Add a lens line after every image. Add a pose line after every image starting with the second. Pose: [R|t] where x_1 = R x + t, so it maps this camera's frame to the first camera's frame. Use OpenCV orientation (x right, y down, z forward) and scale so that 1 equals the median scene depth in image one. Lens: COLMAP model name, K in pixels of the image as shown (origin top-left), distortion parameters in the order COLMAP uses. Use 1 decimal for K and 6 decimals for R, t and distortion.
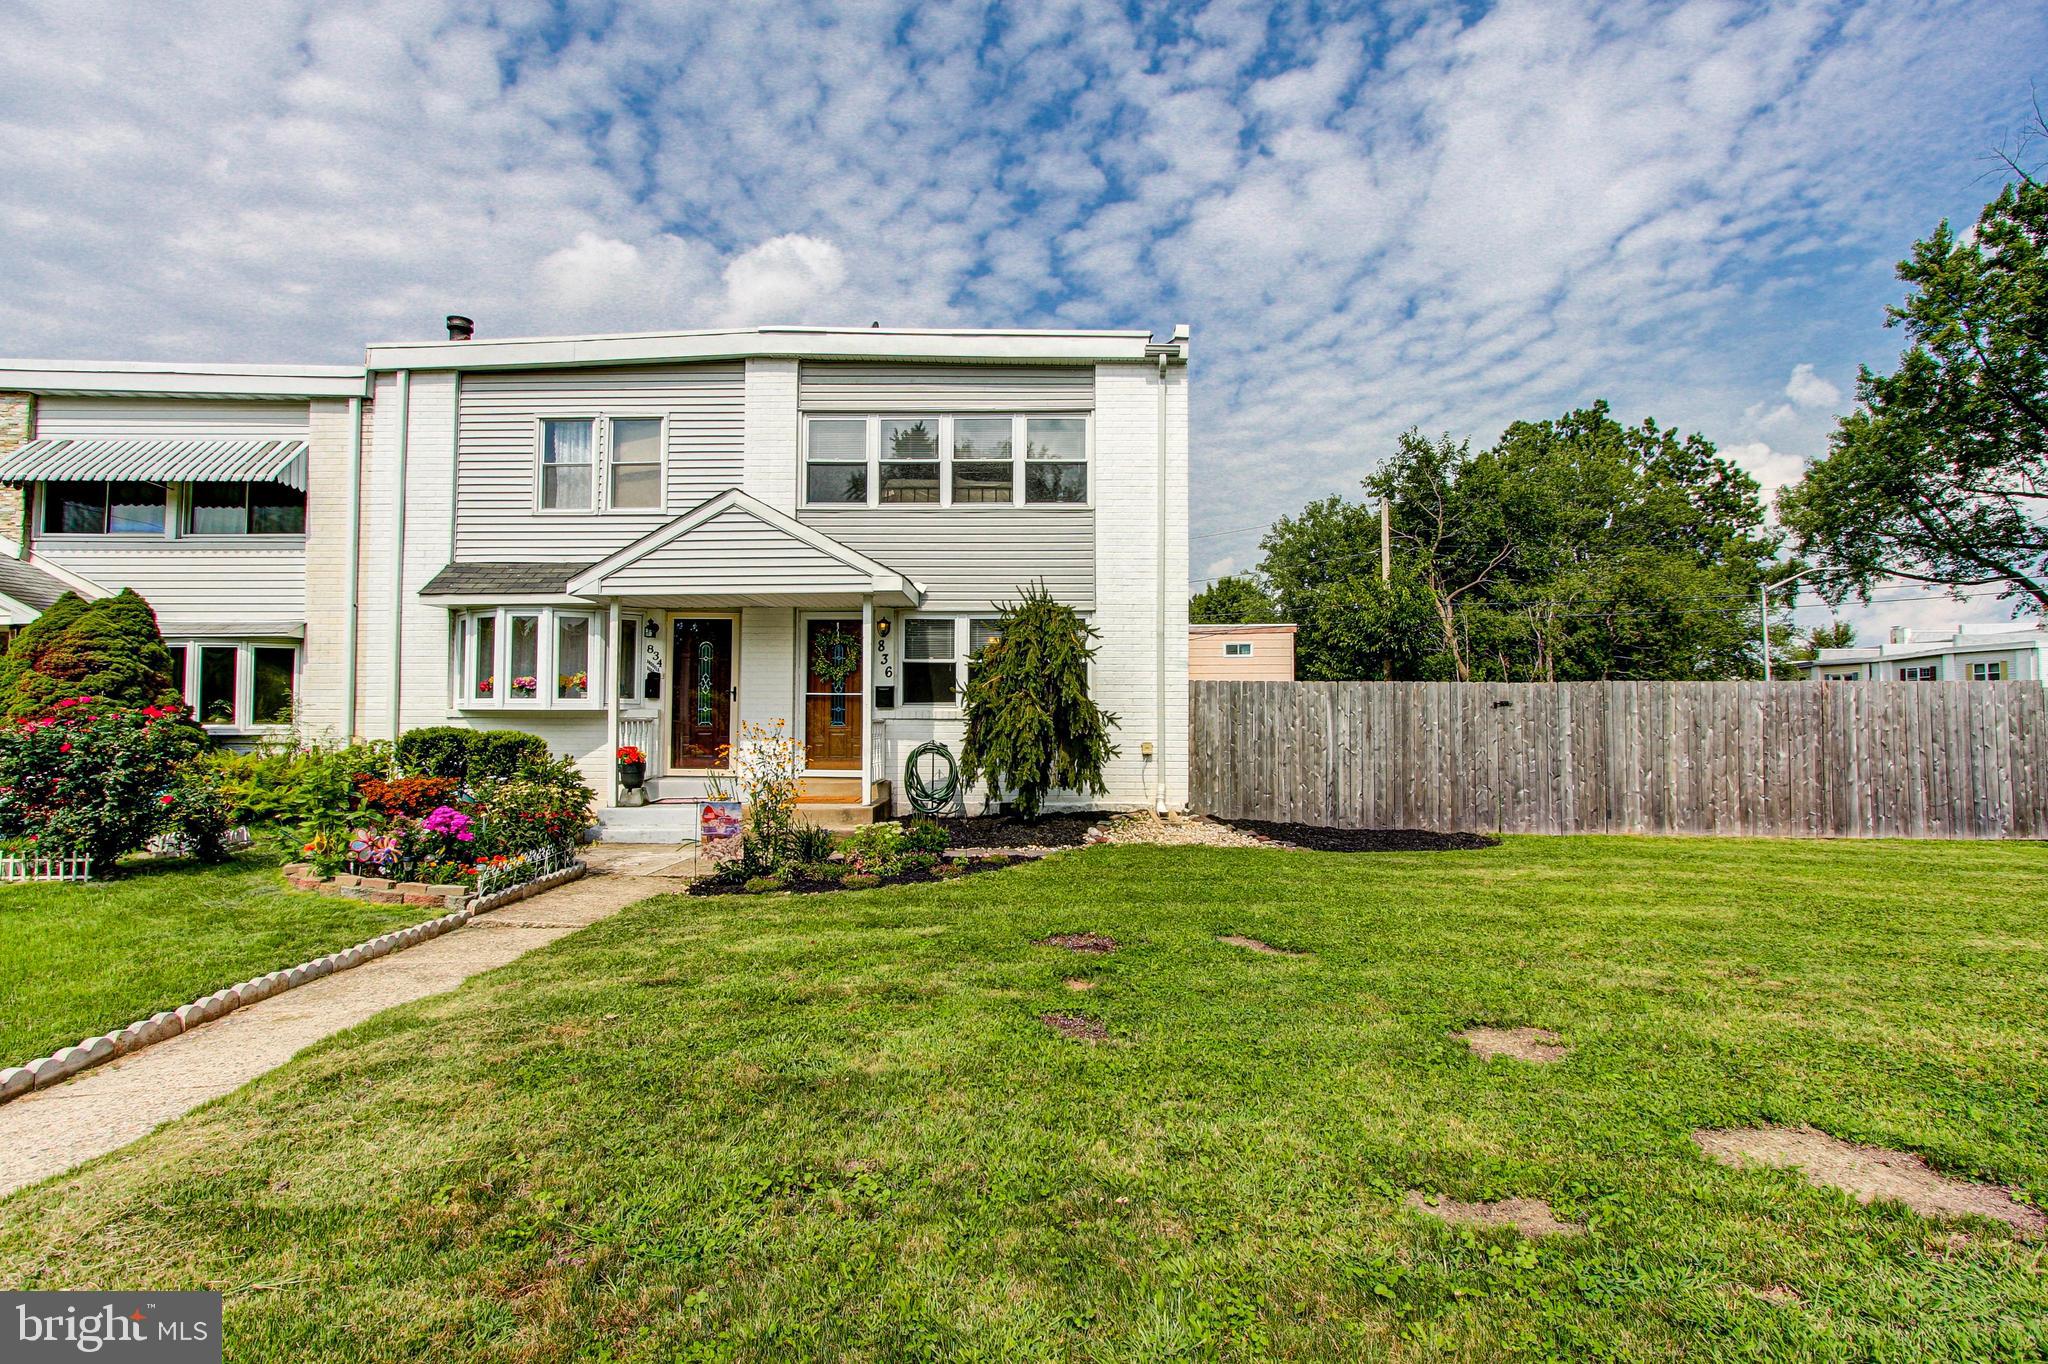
lens RADIAL K [[967.8, 0, 1029.7], [0, 967.8, 709.3], [0, 0, 1]] dist [0.011730, -0.000740]
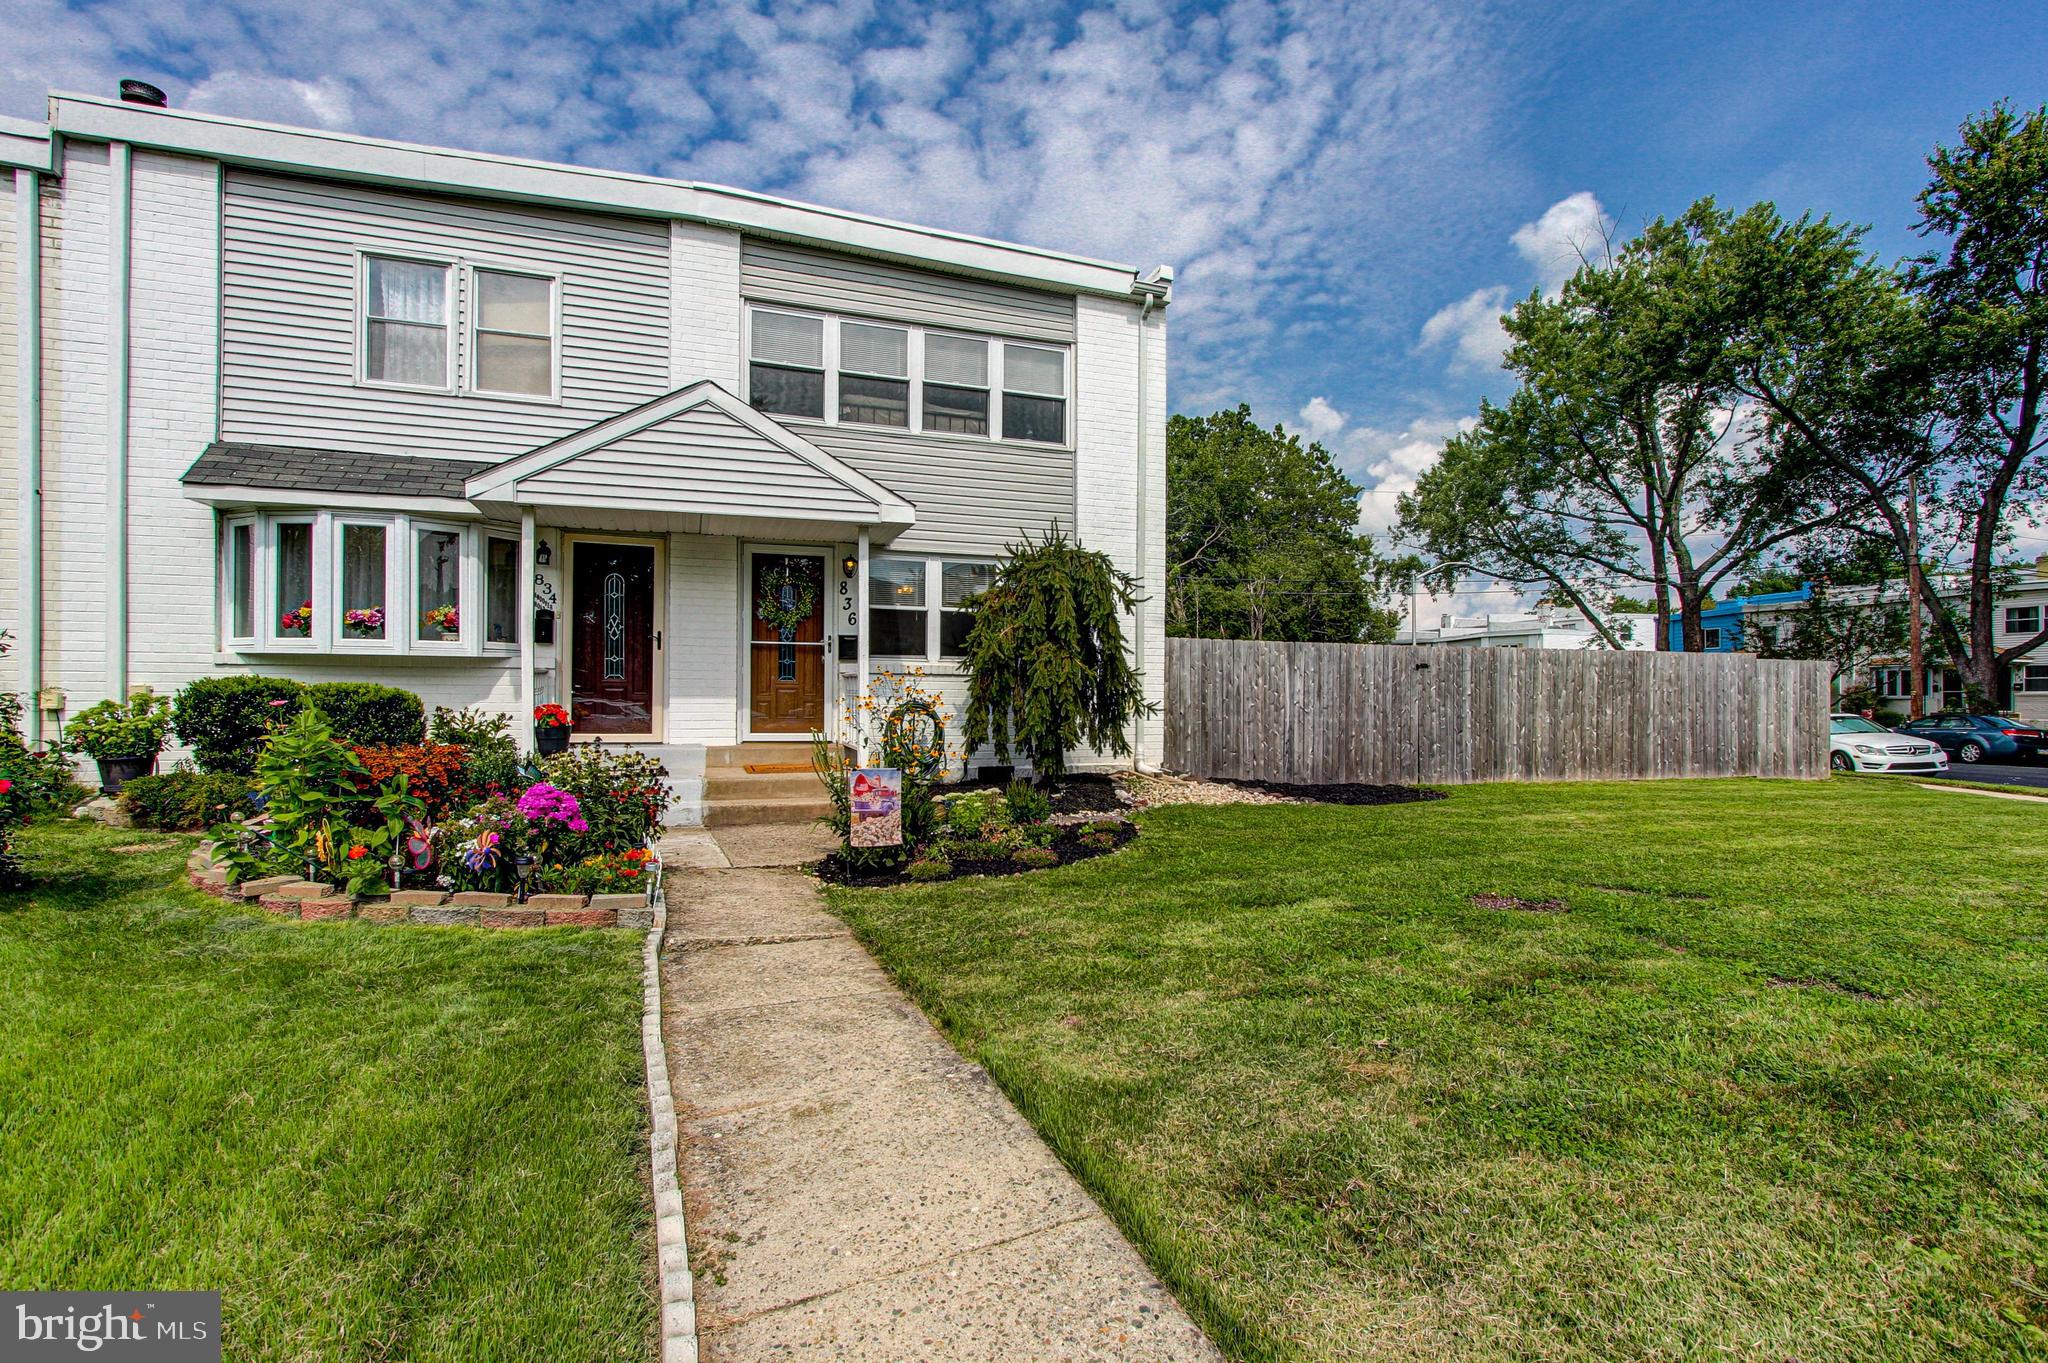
lens RADIAL K [[967.8, 0, 1029.7], [0, 967.8, 708.8], [0, 0, 1]] dist [0.011730, -0.000740]
pose [[0.933037, -0.001309, 0.359777, -0.304625], [-0.011604, 0.999364, 0.033727, 0.010393], [-0.359592, -0.035643, 0.932429, 0.133185]]
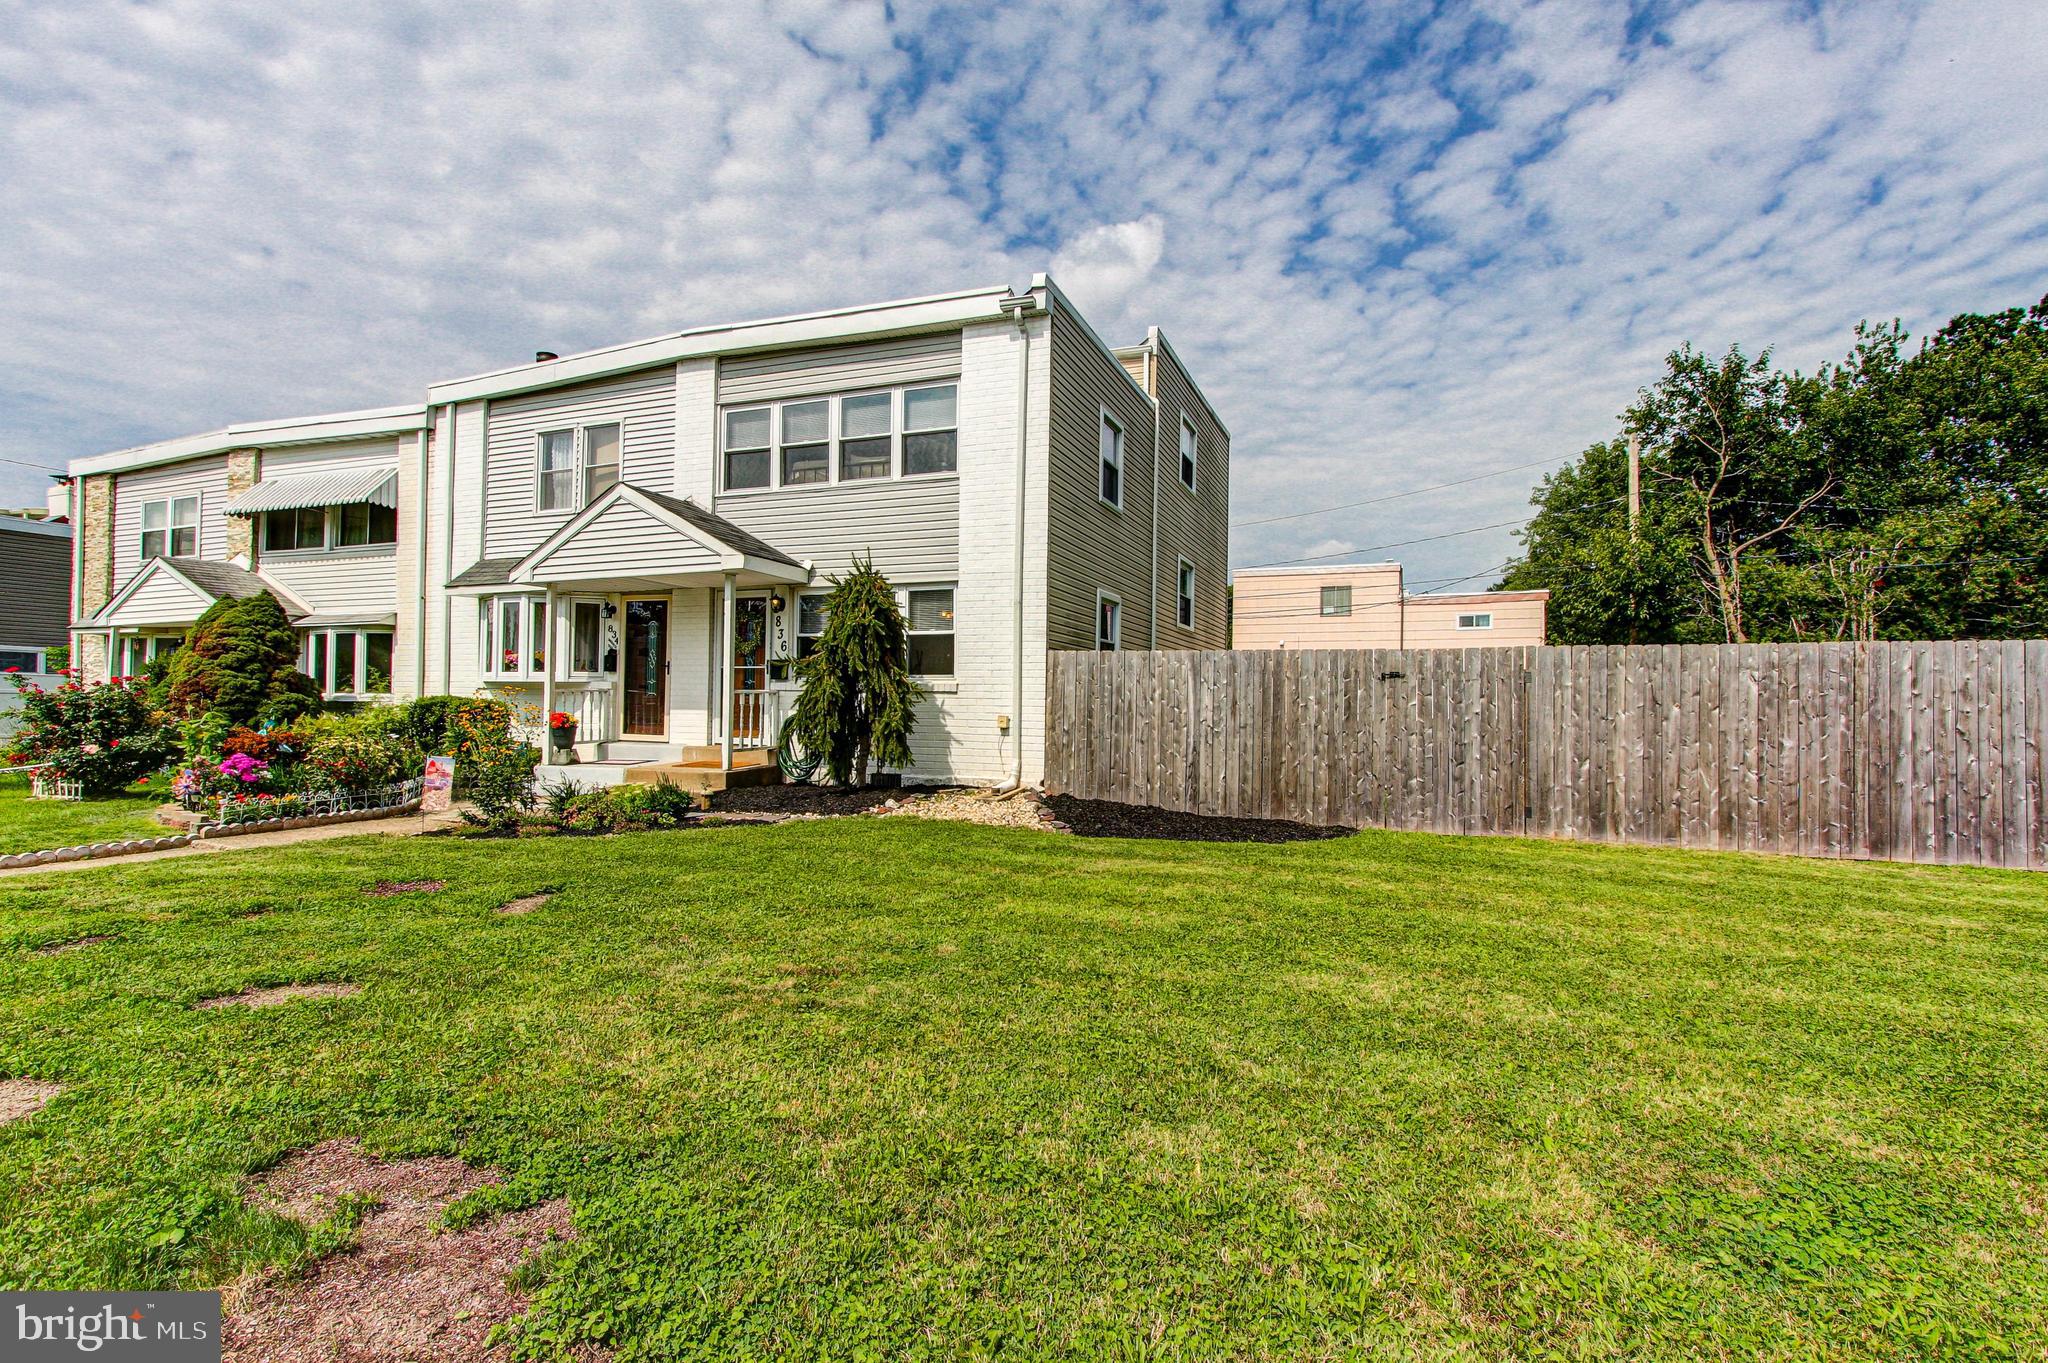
lens RADIAL K [[961.8, 0, 1029.8], [0, 961.8, 696.2], [0, 0, 1]] dist [0.008581, 0.000420]
pose [[0.939075, 0.005670, -0.343666, 0.458546], [-0.003417, 0.999969, 0.007162, 0.007612], [0.343696, -0.005552, 0.939065, 0.109647]]
